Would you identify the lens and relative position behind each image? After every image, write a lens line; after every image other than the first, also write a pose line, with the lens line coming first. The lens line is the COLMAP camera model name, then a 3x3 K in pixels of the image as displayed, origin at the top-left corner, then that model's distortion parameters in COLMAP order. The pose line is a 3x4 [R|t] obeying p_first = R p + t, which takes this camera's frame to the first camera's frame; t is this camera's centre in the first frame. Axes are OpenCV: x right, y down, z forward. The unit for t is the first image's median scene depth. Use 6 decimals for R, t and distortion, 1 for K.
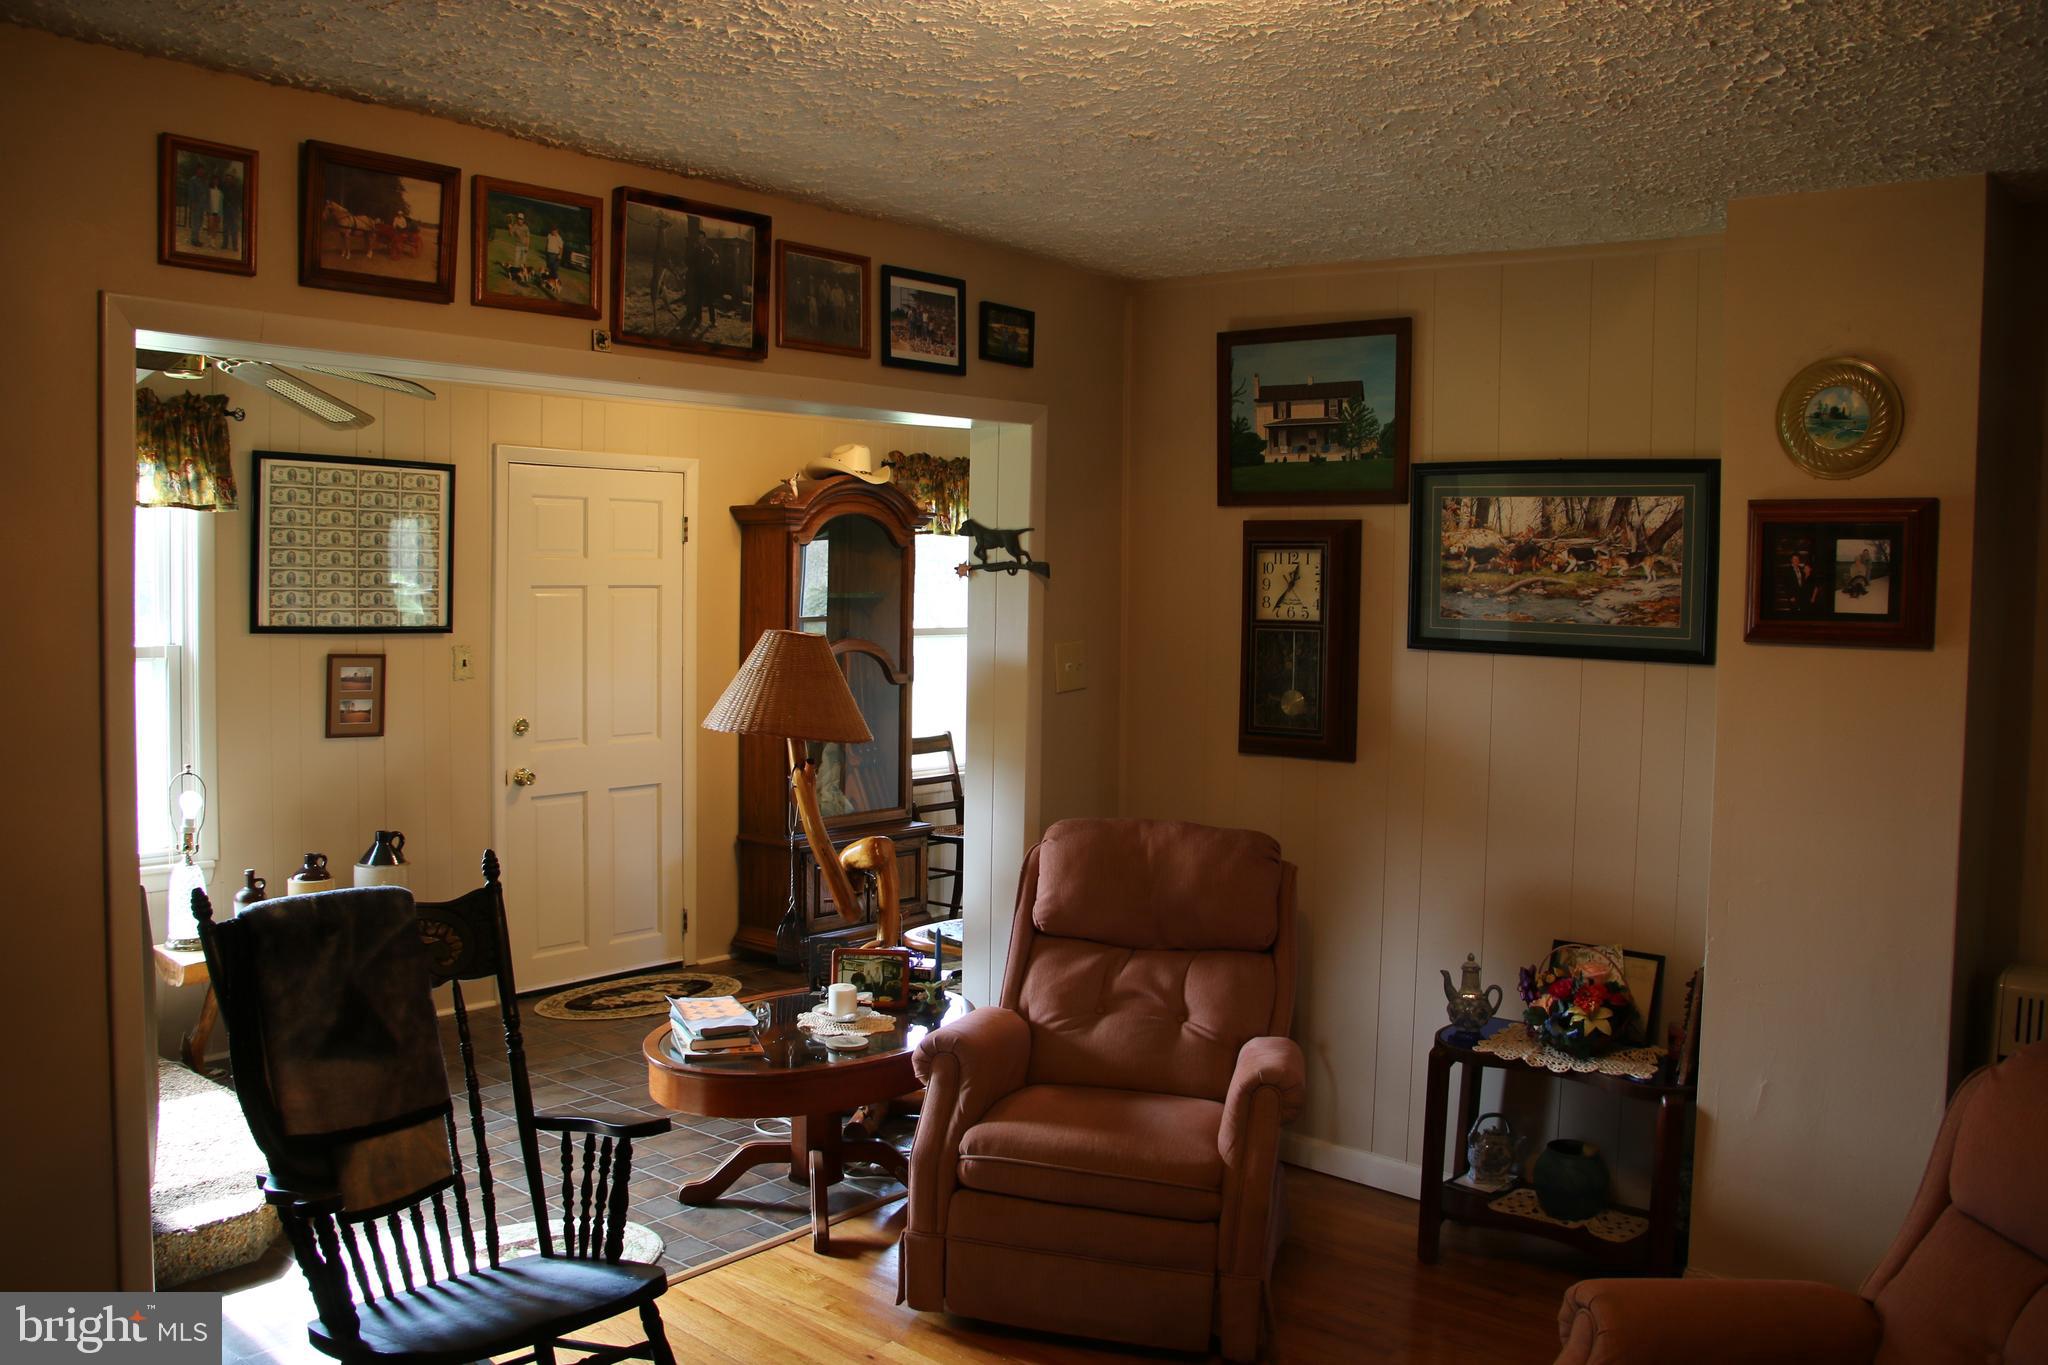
lens RADIAL K [[1630.0, 0, 1024.0], [0, 1630.0, 682.5], [0, 0, 1]] dist [-0.070264, 0.010752]
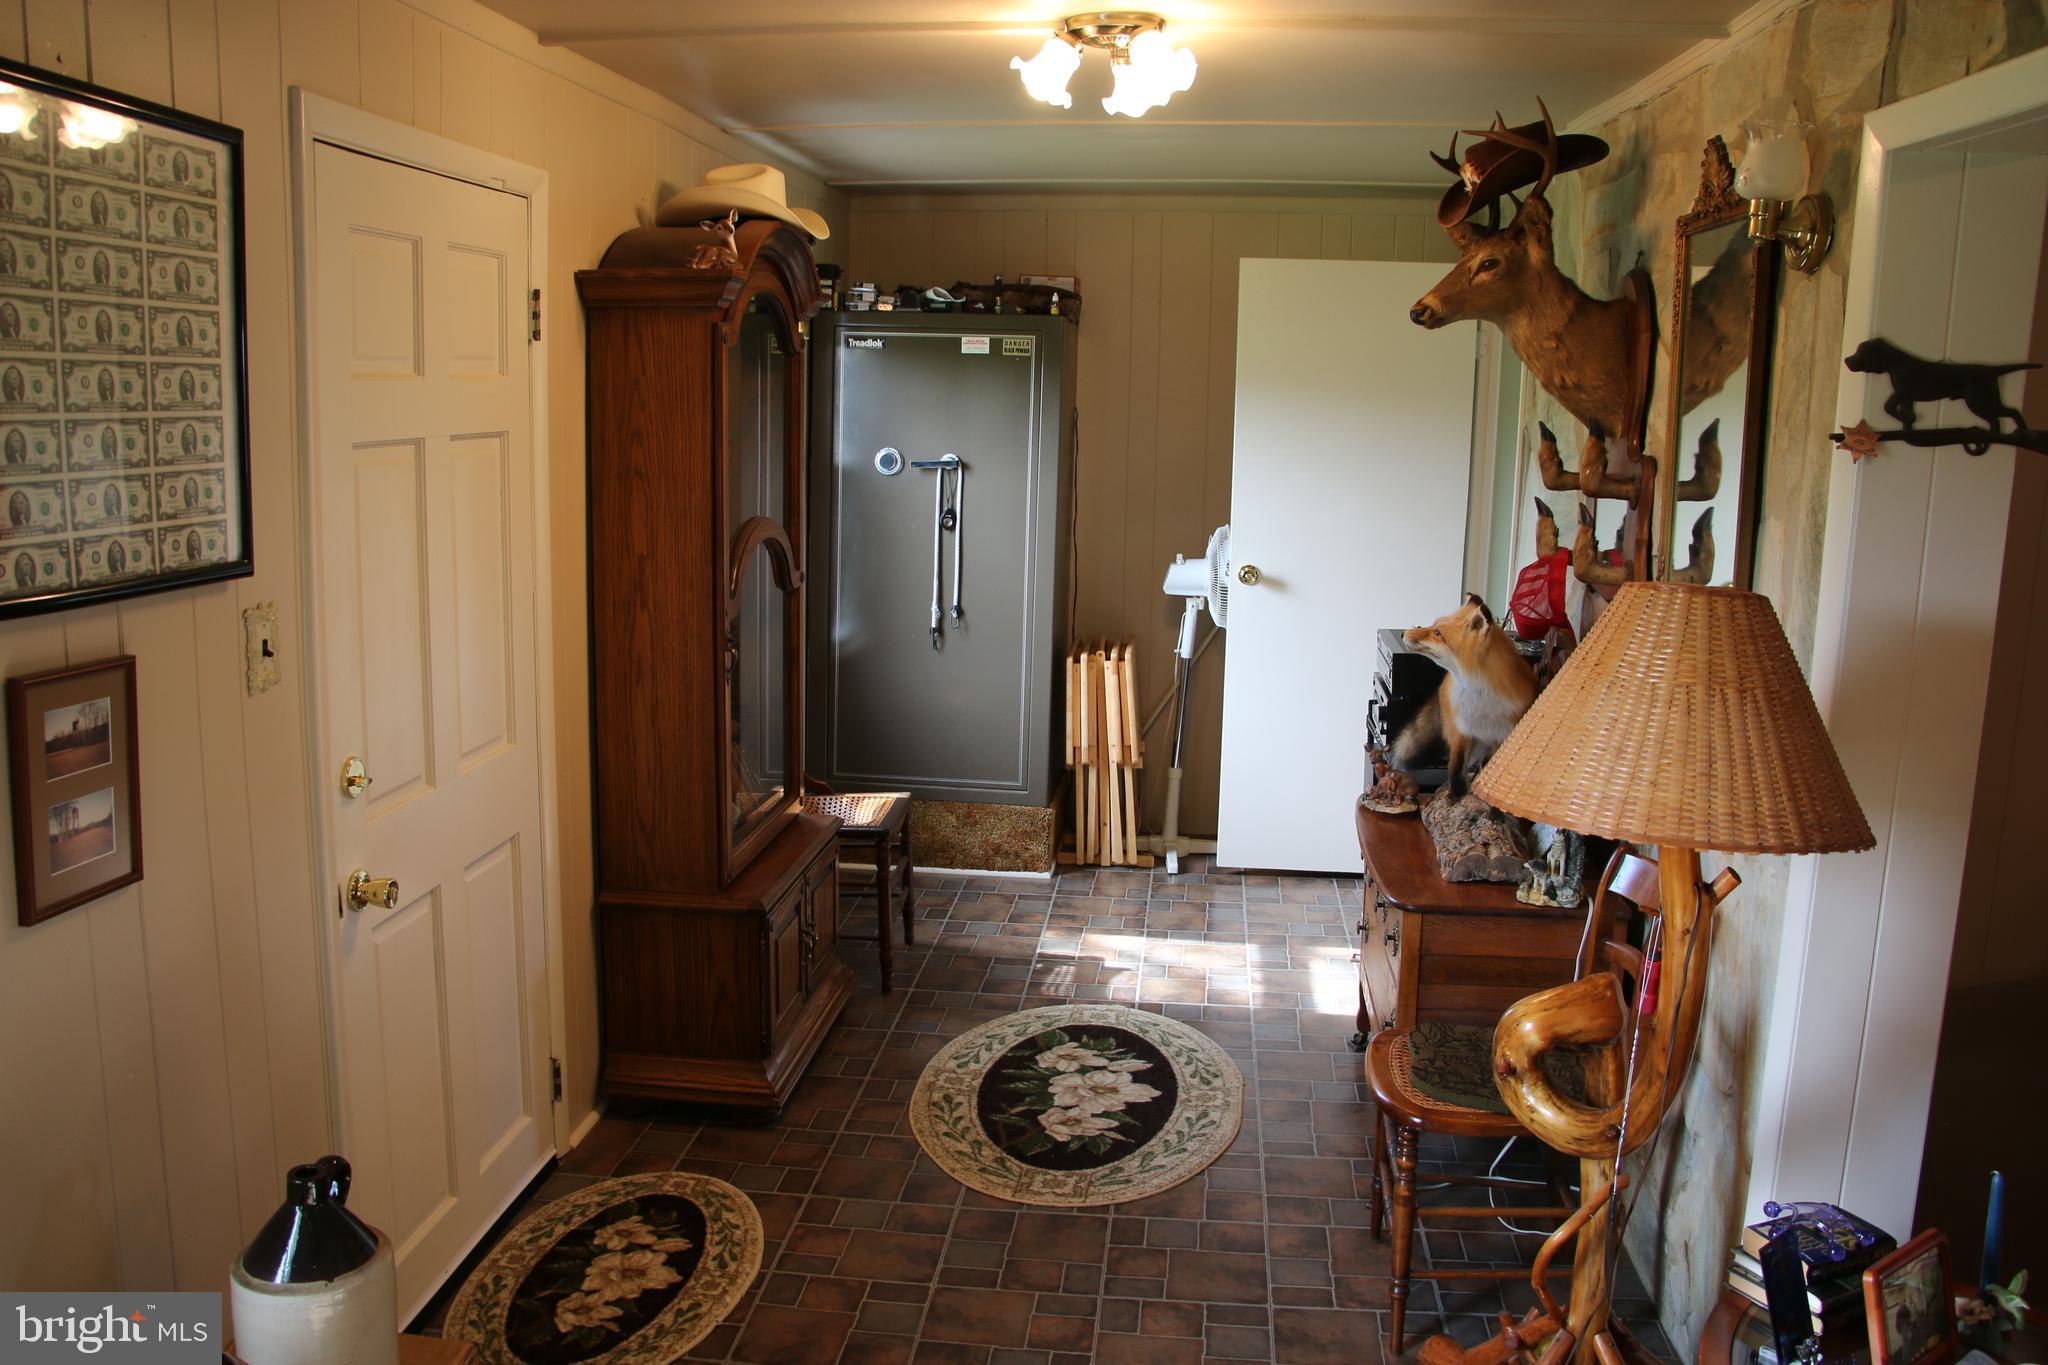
lens RADIAL K [[1630.0, 0, 1024.0], [0, 1630.0, 682.5], [0, 0, 1]] dist [-0.070264, 0.010752]
pose [[0.833715, -0.090443, 0.544737, -0.426846], [0.021167, 0.991005, 0.132141, -0.054289], [-0.551789, -0.098637, 0.828130, 0.602100]]
